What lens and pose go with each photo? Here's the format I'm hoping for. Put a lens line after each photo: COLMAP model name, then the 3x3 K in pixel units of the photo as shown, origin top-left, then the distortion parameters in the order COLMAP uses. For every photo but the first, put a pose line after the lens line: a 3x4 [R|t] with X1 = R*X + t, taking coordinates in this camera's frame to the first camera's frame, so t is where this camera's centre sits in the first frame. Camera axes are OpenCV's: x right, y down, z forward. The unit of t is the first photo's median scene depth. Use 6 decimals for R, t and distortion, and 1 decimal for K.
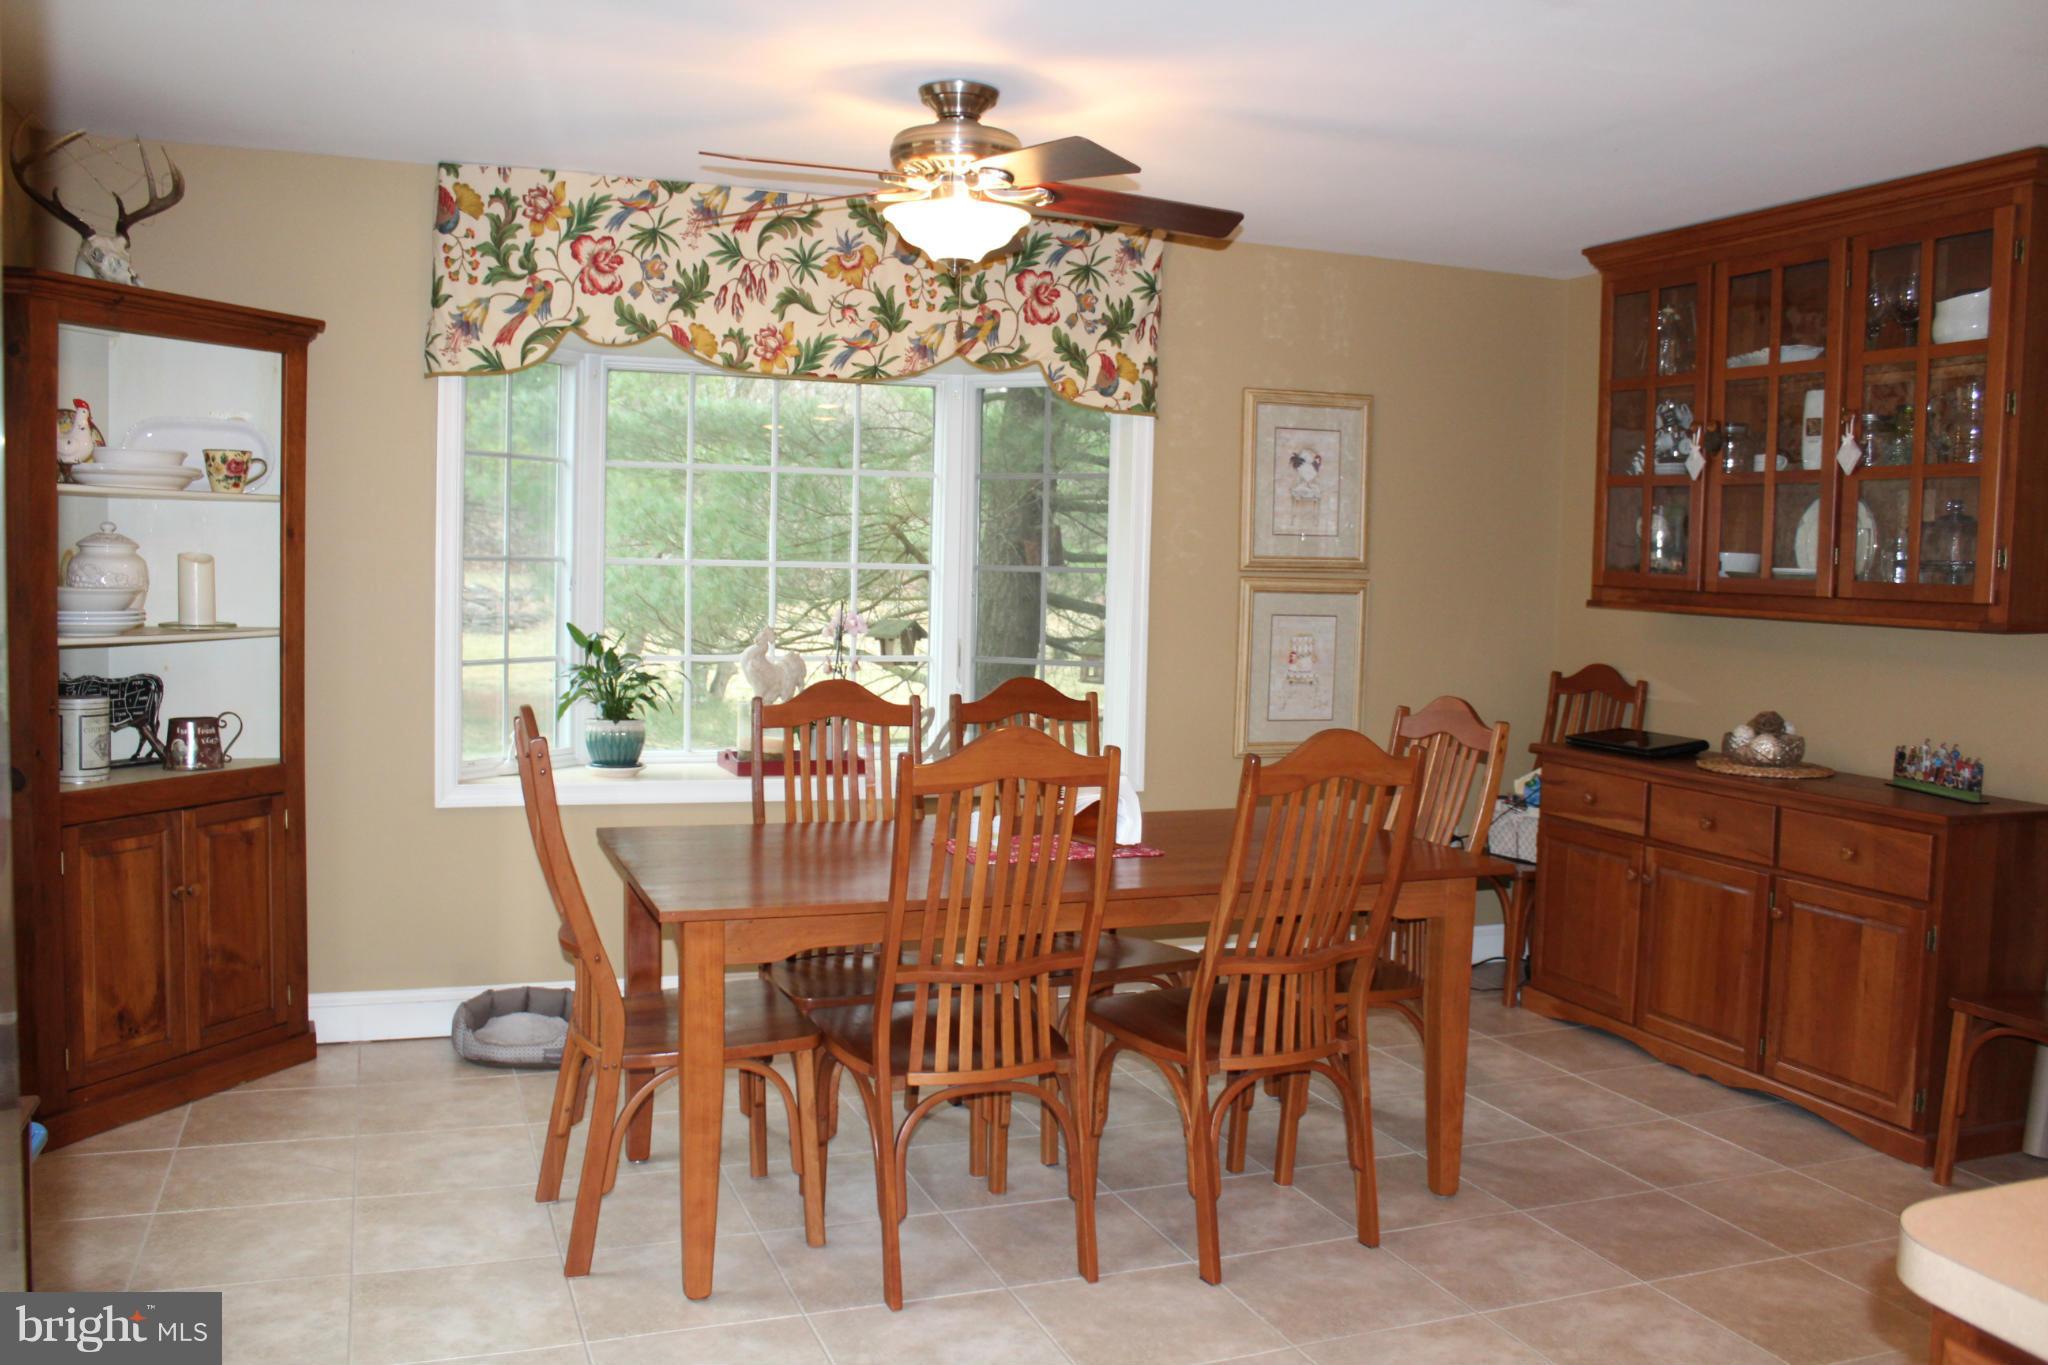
lens RADIAL K [[1716.0, 0, 993.8], [0, 1716.0, 677.9], [0, 0, 1]] dist [-0.168671, 0.151732]
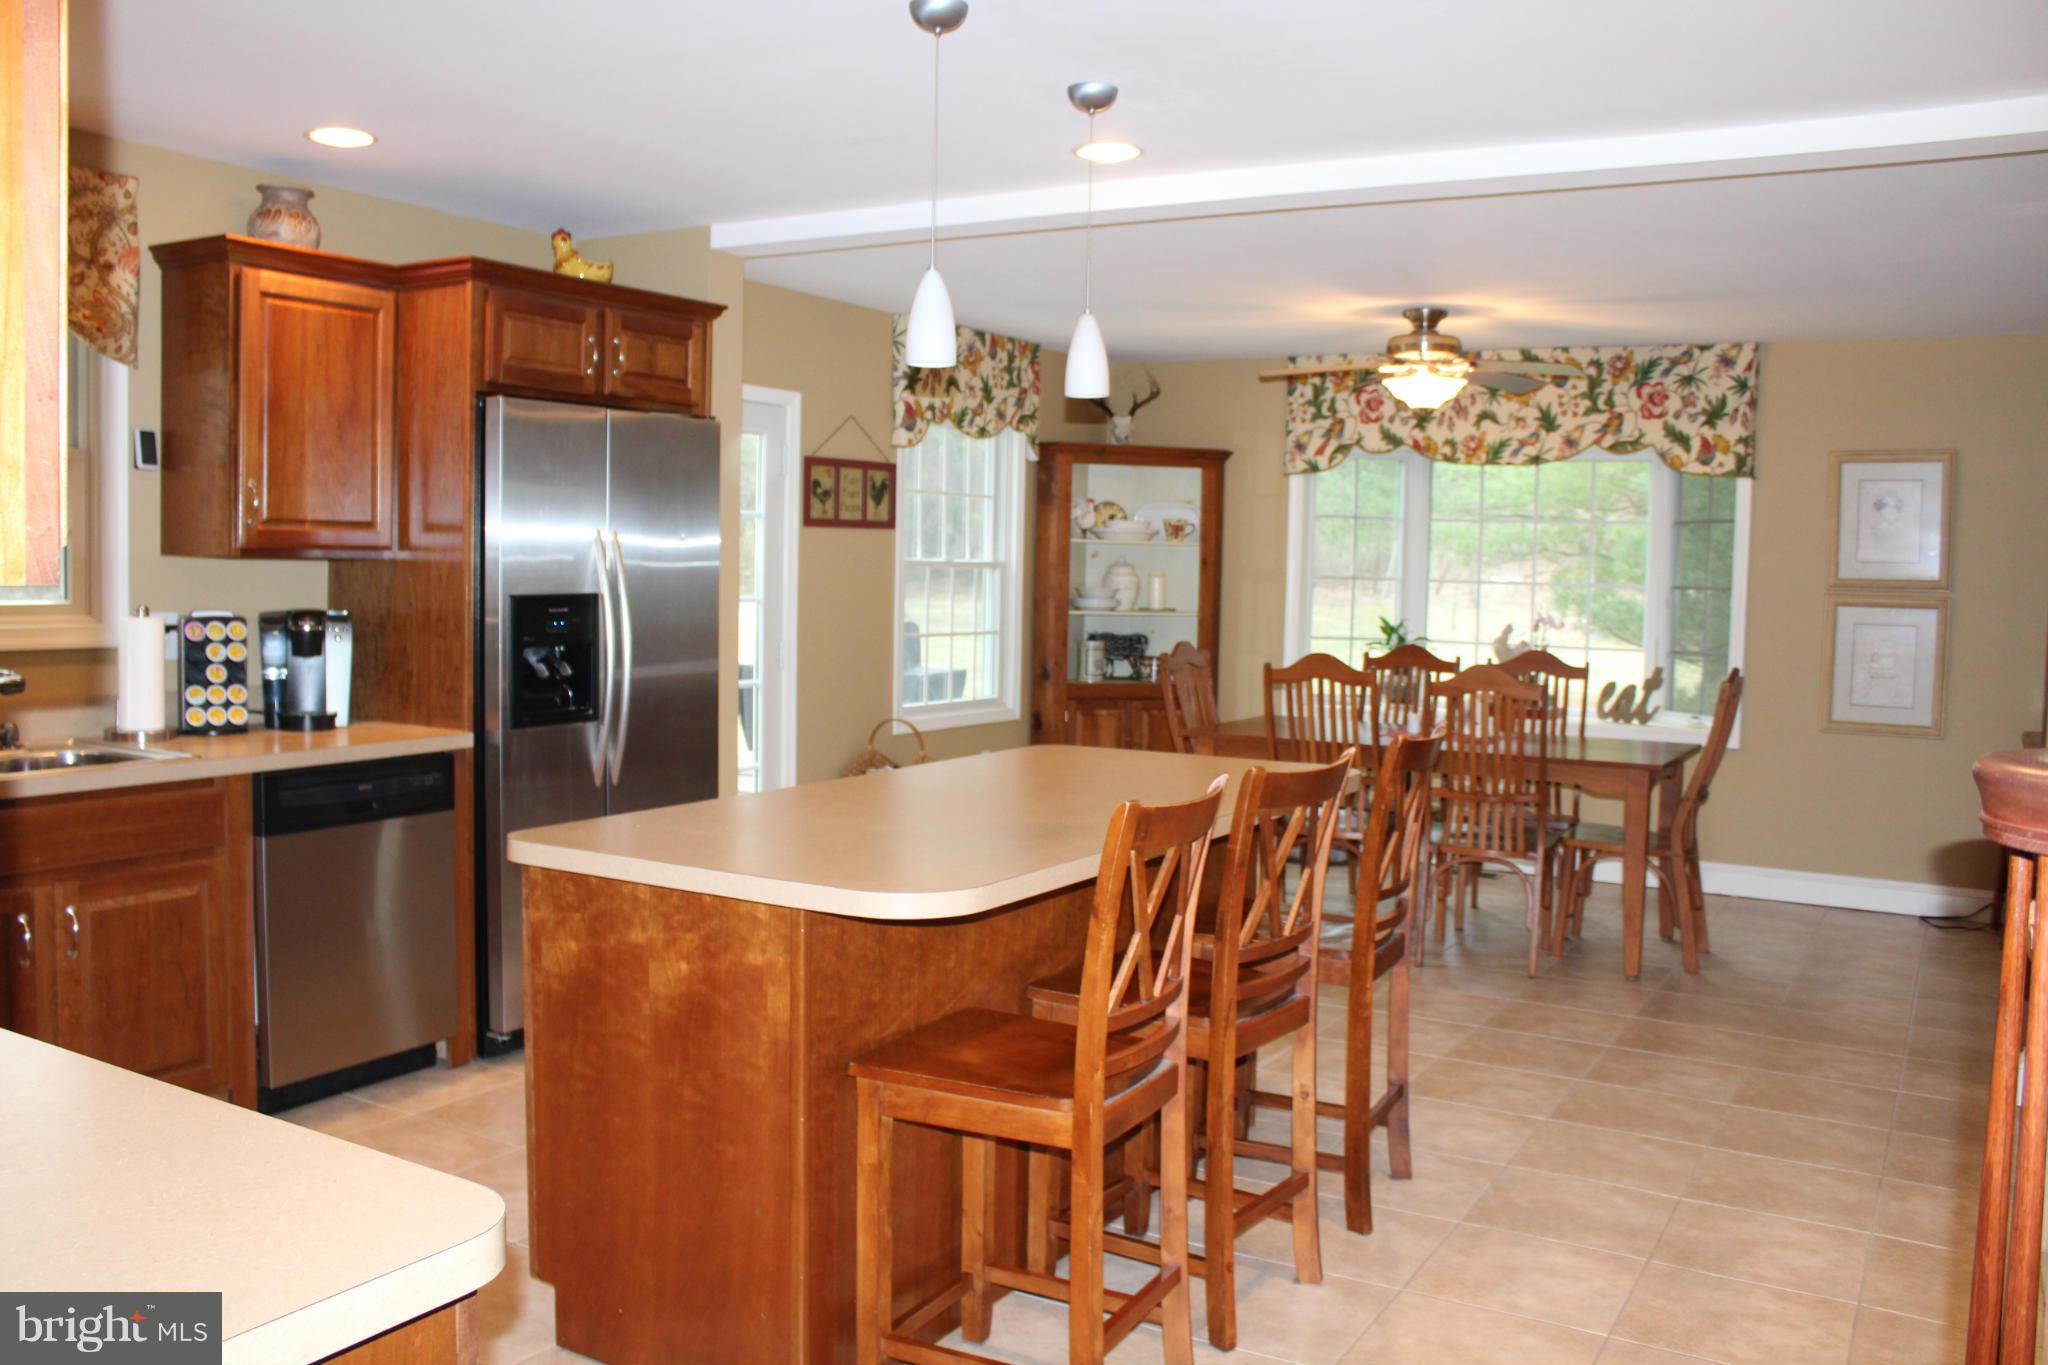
lens RADIAL K [[1716.0, 0, 993.8], [0, 1716.0, 677.9], [0, 0, 1]] dist [-0.168671, 0.151732]
pose [[0.614722, 0.043351, -0.787551, 0.872355], [-0.059632, 0.998185, 0.008400, 0.038601], [0.786486, 0.041799, 0.616192, -0.343788]]
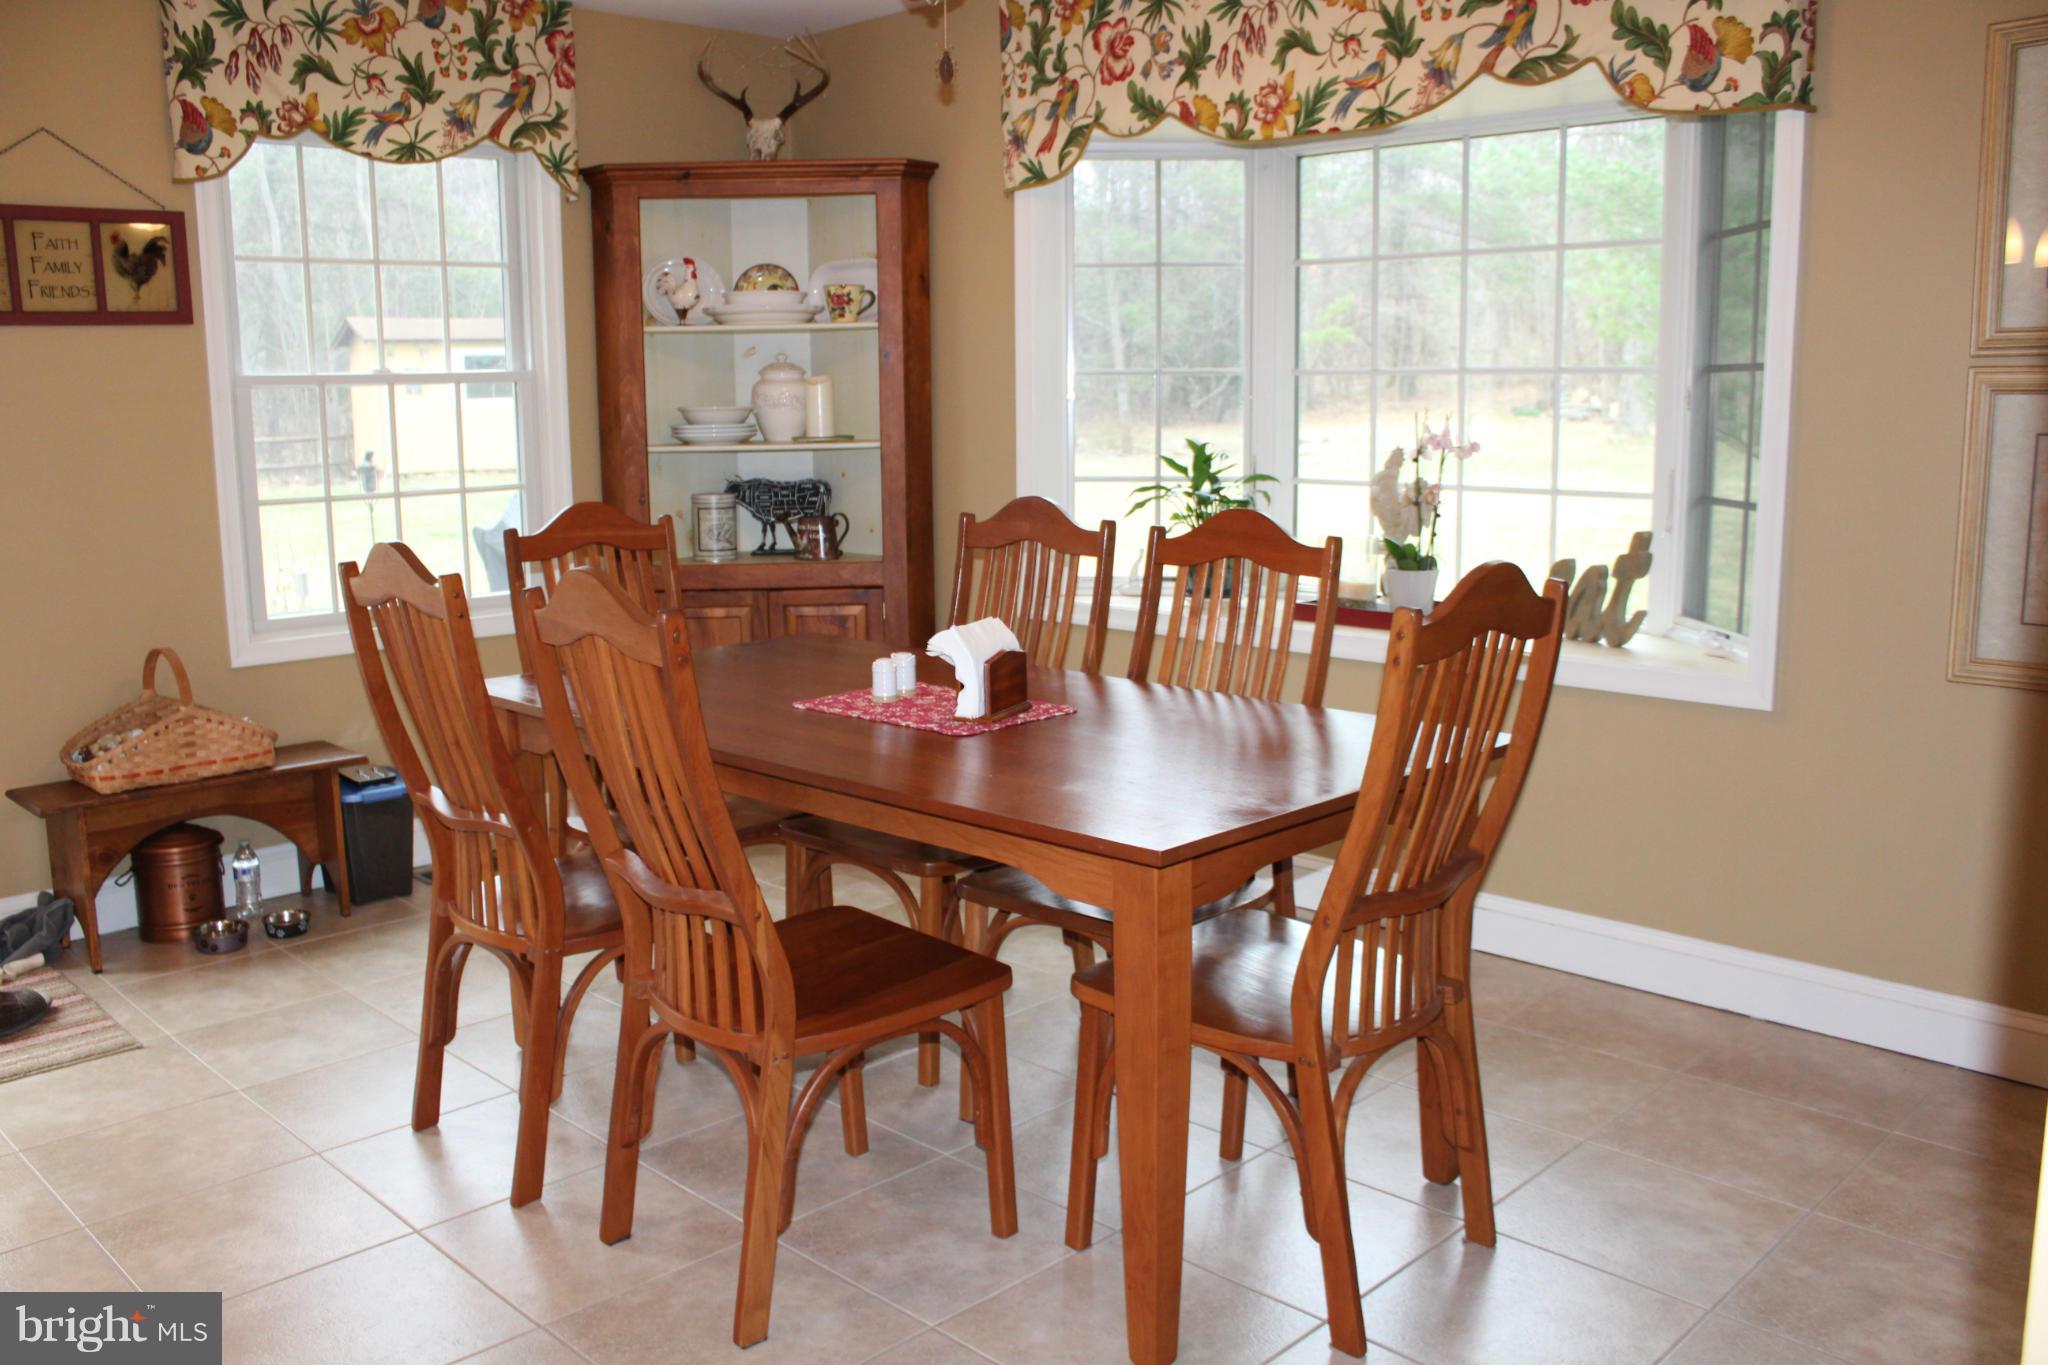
lens RADIAL K [[1716.0, 0, 993.8], [0, 1716.0, 677.9], [0, 0, 1]] dist [-0.168671, 0.151732]
pose [[0.403638, 0.123070, -0.906604, 0.598097], [-0.037443, 0.992303, 0.118033, -0.008874], [0.914152, -0.013697, 0.405140, 0.541192]]
